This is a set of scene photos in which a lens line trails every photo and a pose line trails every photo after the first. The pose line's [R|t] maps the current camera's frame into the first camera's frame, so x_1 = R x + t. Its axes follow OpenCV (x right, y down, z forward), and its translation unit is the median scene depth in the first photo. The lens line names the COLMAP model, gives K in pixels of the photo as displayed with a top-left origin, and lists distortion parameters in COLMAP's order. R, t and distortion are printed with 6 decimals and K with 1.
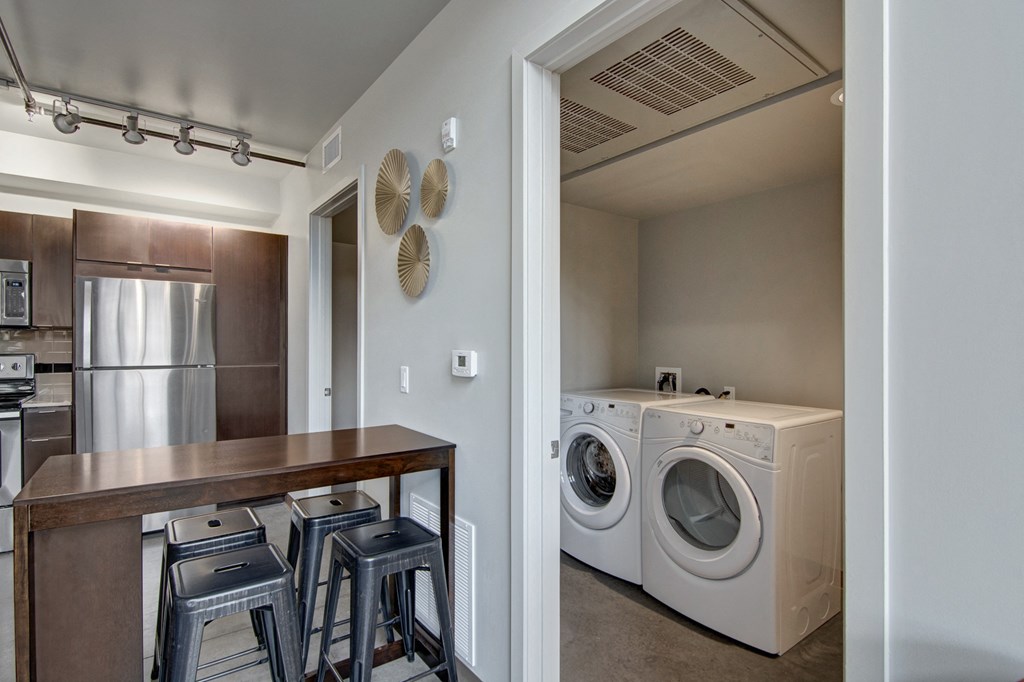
lens RADIAL K [[505.1, 0, 509.1], [0, 505.1, 344.0], [0, 0, 1]] dist [-0.000324, -0.005539]
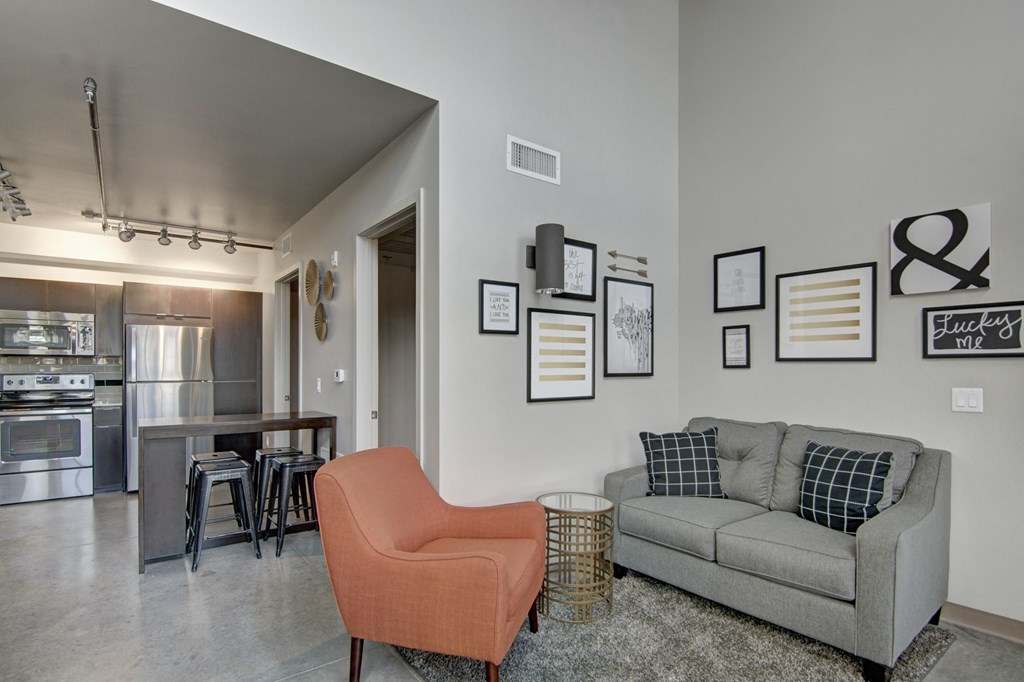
lens RADIAL K [[505.1, 0, 502.4], [0, 505.1, 357.0], [0, 0, 1]] dist [-0.000324, -0.005539]
pose [[0.999990, -0.004119, 0.001981, 0.330425], [0.004156, 0.999810, -0.019044, 0.004306], [-0.001902, 0.019052, 0.999817, -0.599955]]
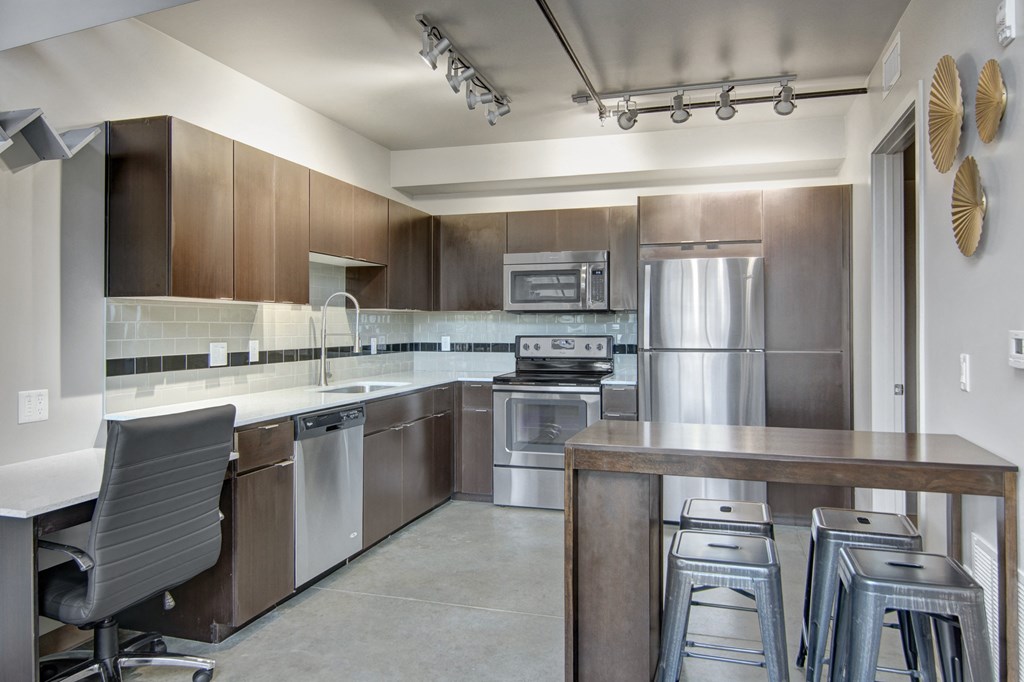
lens RADIAL K [[707.1, 0, 513.8], [0, 707.1, 330.2], [0, 0, 1]] dist [0.007664, 0.002366]
pose [[0.595903, -0.001838, -0.803054, 0.161465], [0.005881, 0.999981, 0.002074, 0.003681], [0.803035, -0.005959, 0.595903, -0.082663]]
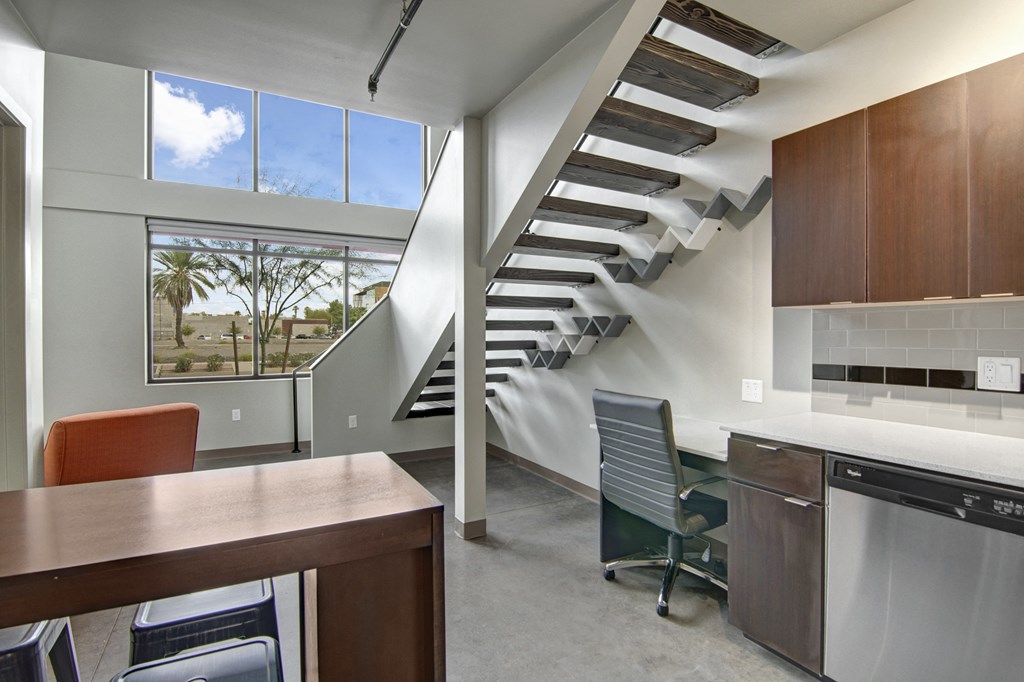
lens RADIAL K [[505.1, 0, 517.1], [0, 505.1, 337.6], [0, 0, 1]] dist [-0.000324, -0.005539]
pose [[-0.991456, -0.011840, 0.129900, -0.980922], [-0.012038, 0.999927, -0.000743, 0.009647], [-0.129881, -0.002300, -0.991527, 1.385659]]
